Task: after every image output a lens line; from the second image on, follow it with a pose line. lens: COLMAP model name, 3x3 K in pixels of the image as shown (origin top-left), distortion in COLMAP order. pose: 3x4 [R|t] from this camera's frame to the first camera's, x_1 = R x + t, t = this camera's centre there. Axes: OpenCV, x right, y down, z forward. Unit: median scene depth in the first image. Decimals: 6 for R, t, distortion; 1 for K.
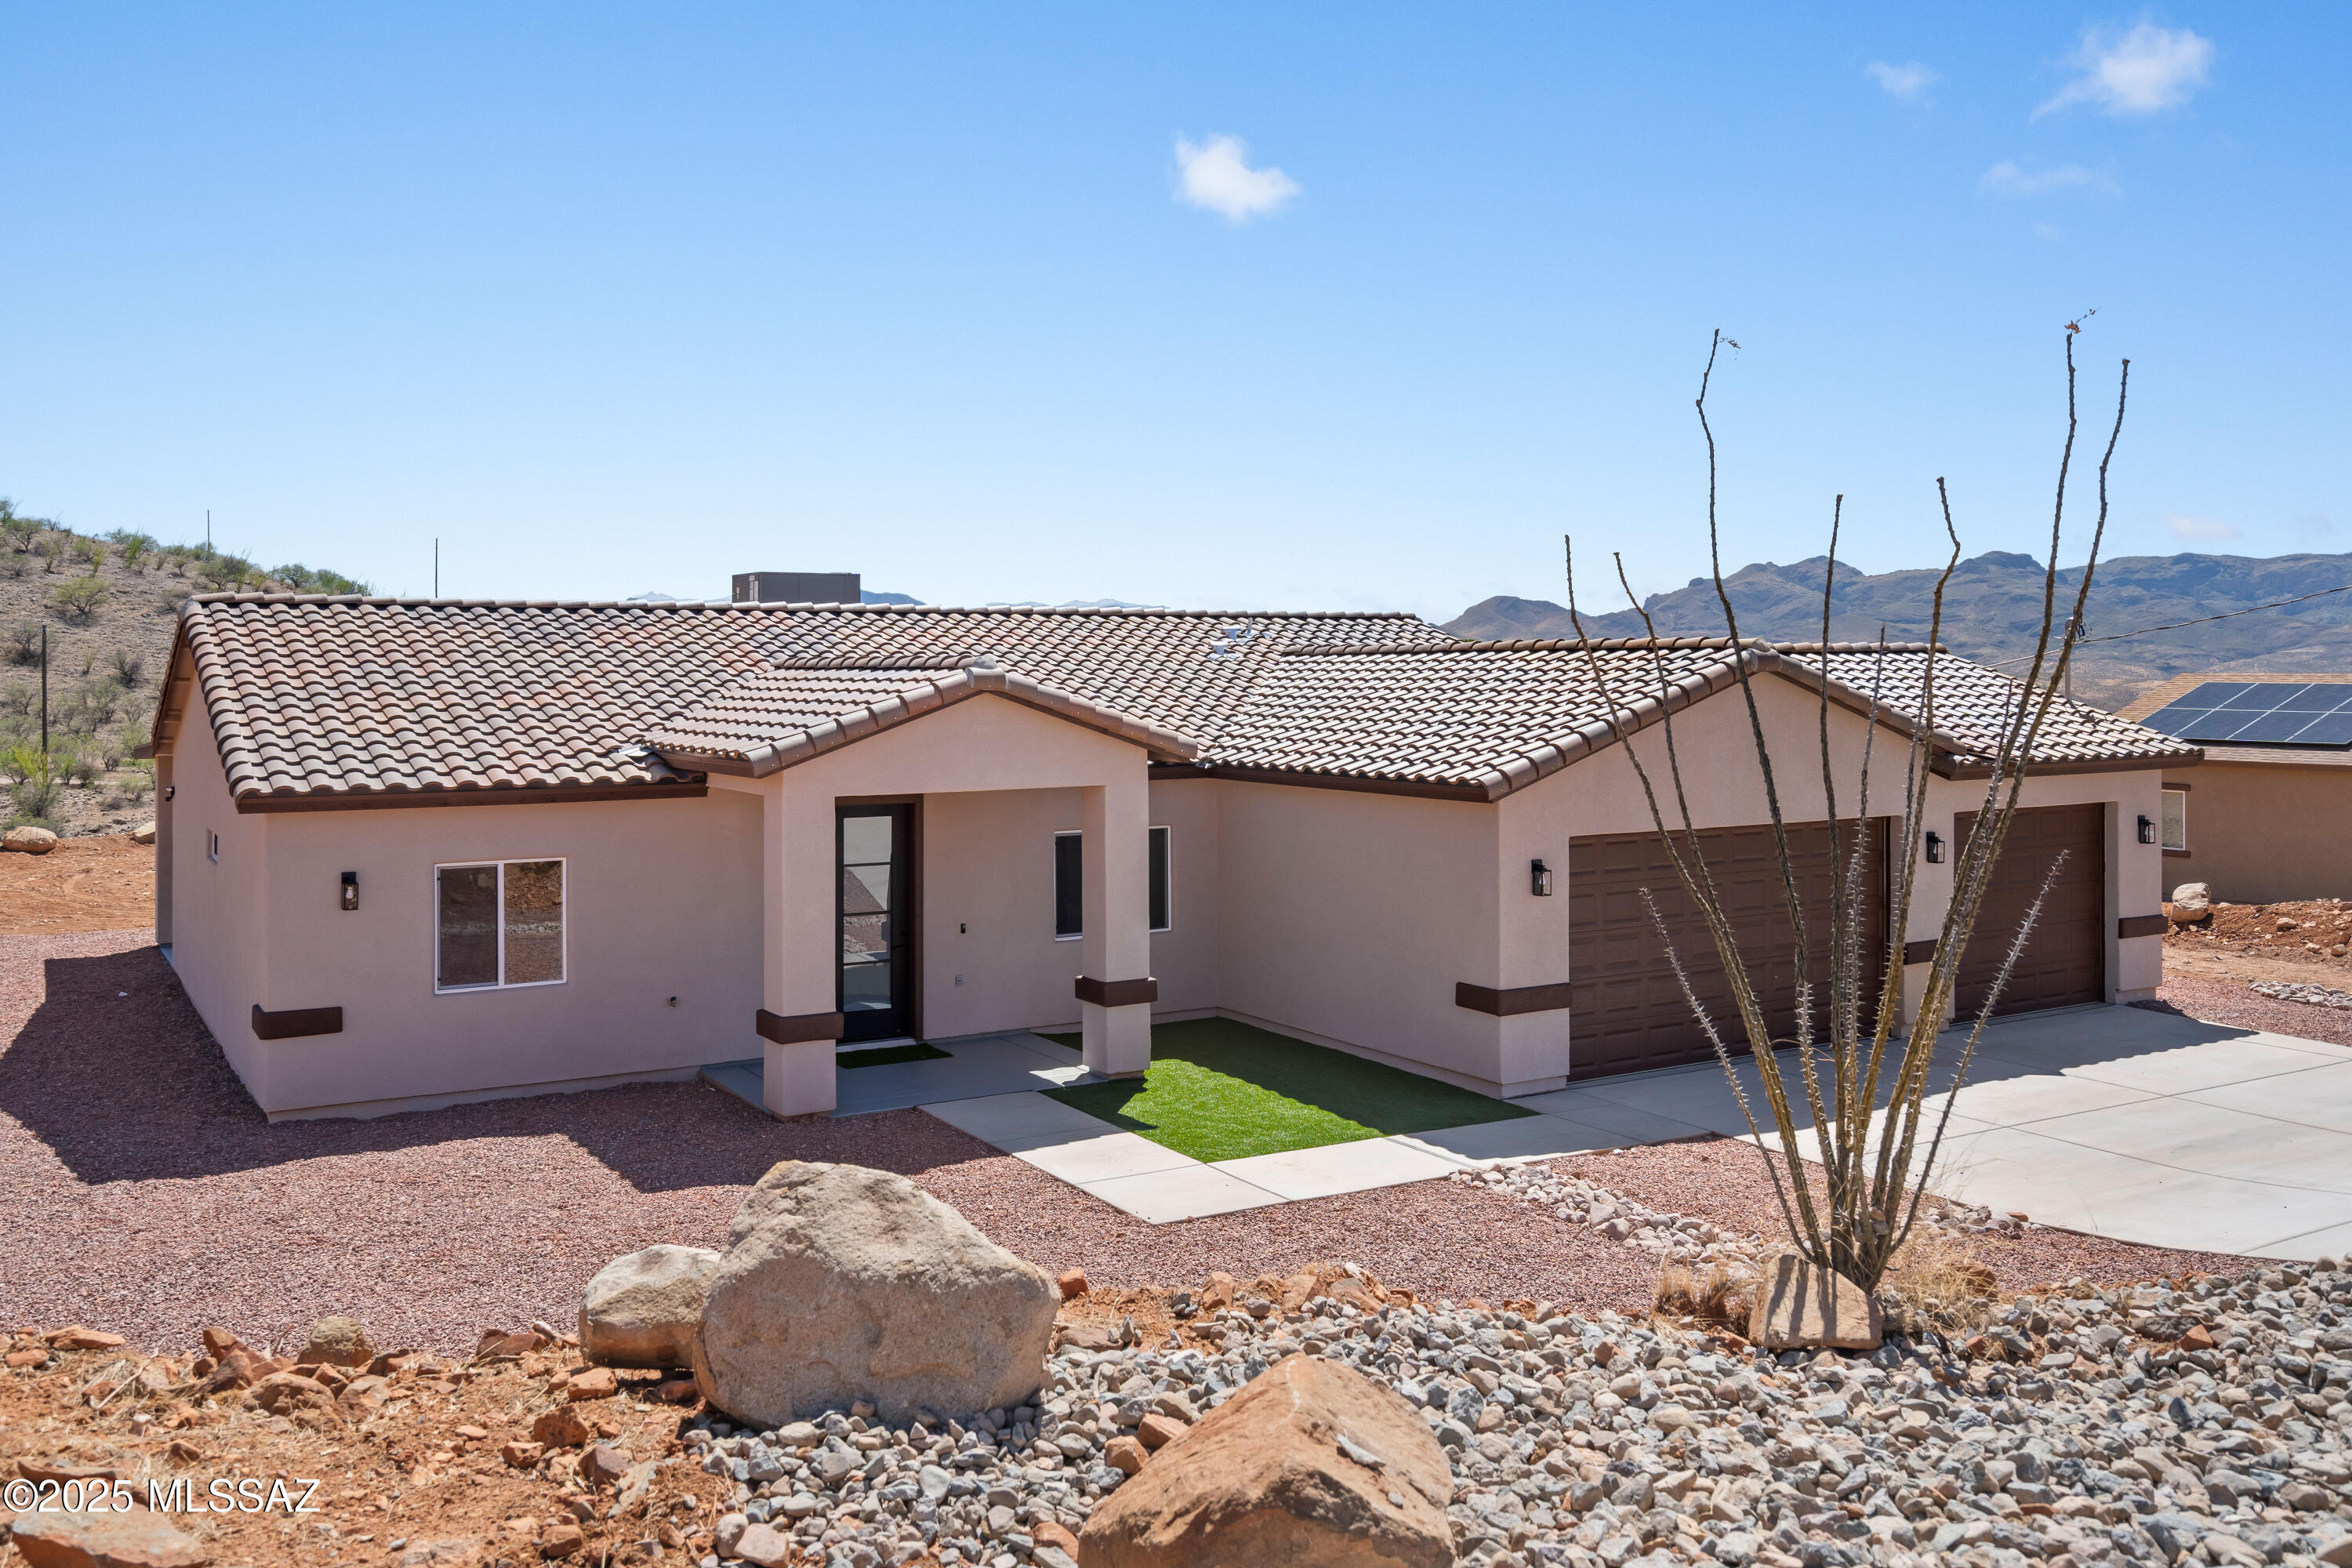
lens RADIAL K [[1936.7, 0, 1168.0], [0, 1936.7, 653.2], [0, 0, 1]] dist [0.040984, -0.001211]
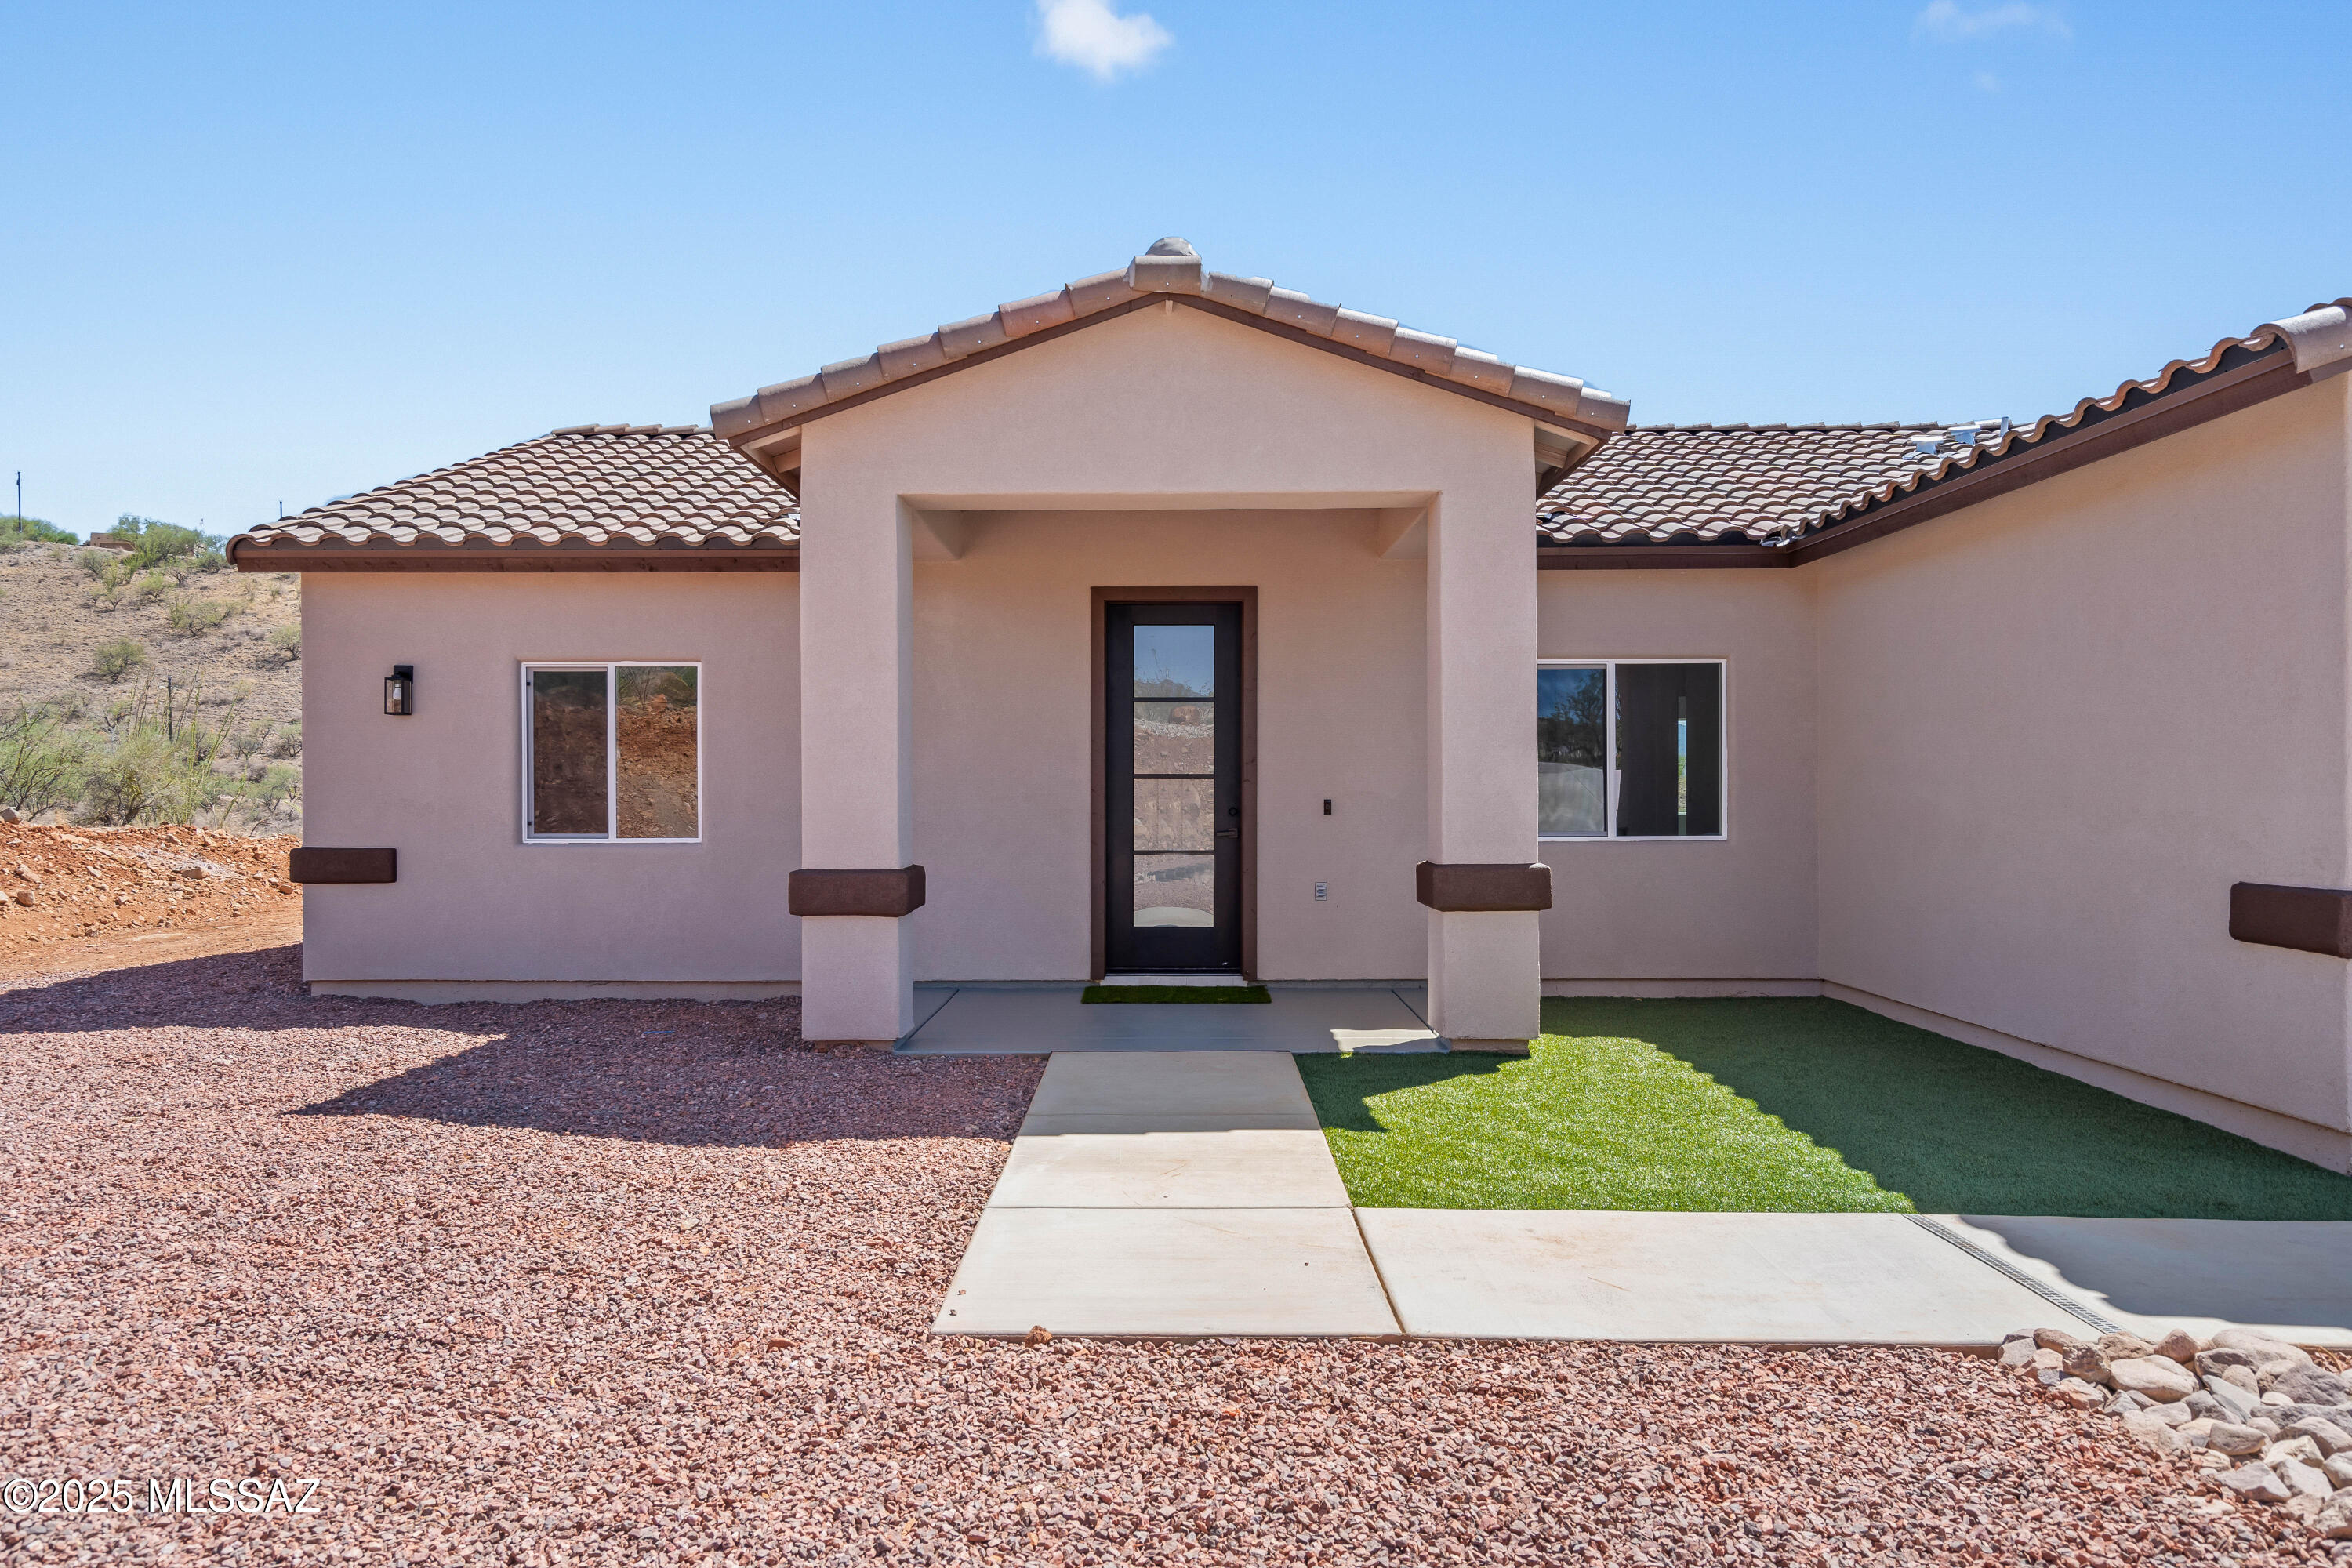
lens RADIAL K [[1671.1, 0, 1164.4], [0, 1671.1, 785.5], [0, 0, 1]] dist [0.005269, 0.002375]
pose [[0.849936, -0.002215, -0.526881, 0.144331], [0.007126, 0.999948, 0.007290, 0.146156], [0.526837, -0.009950, 0.849908, 0.583361]]
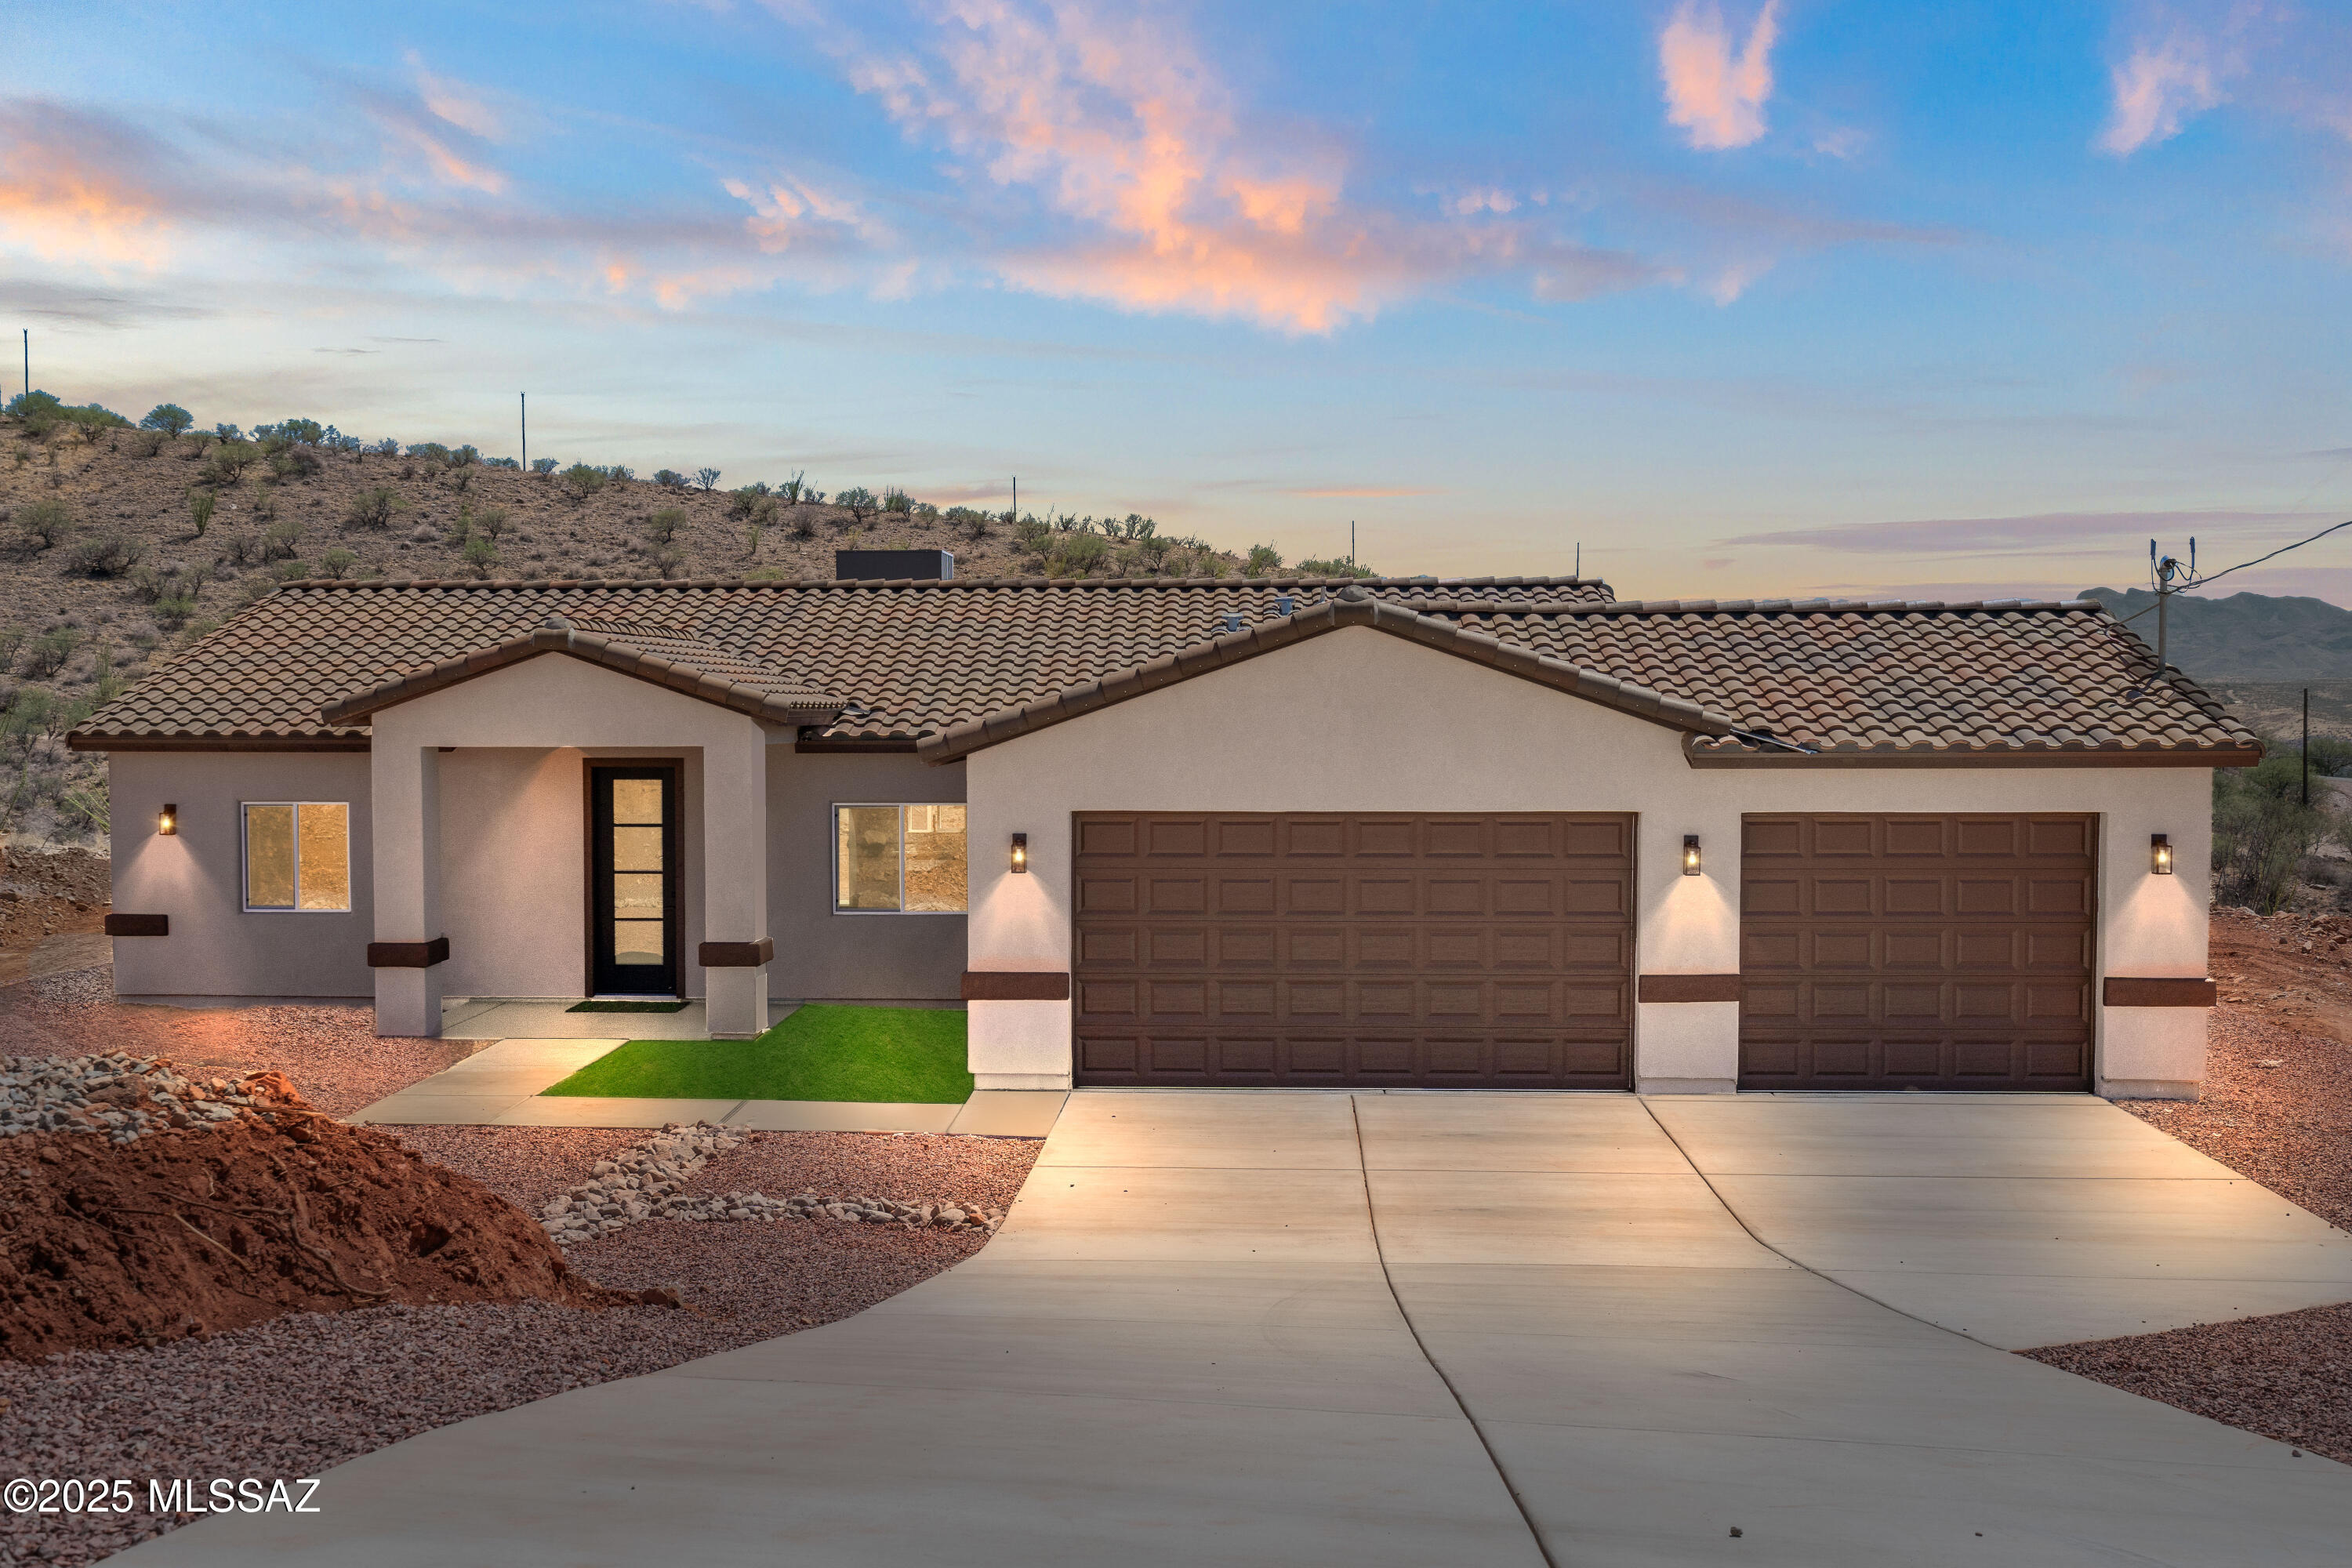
lens RADIAL K [[2341.8, 0, 1176.0], [0, 2341.8, 784.0], [0, 0, 1]] dist [-0.004734, 0.011914]
pose [[0.834228, 0.022204, -0.550972, 0.846033], [0.004648, 0.998870, 0.047292, 0.032258], [0.551400, -0.042013, 0.833182, 0.131300]]
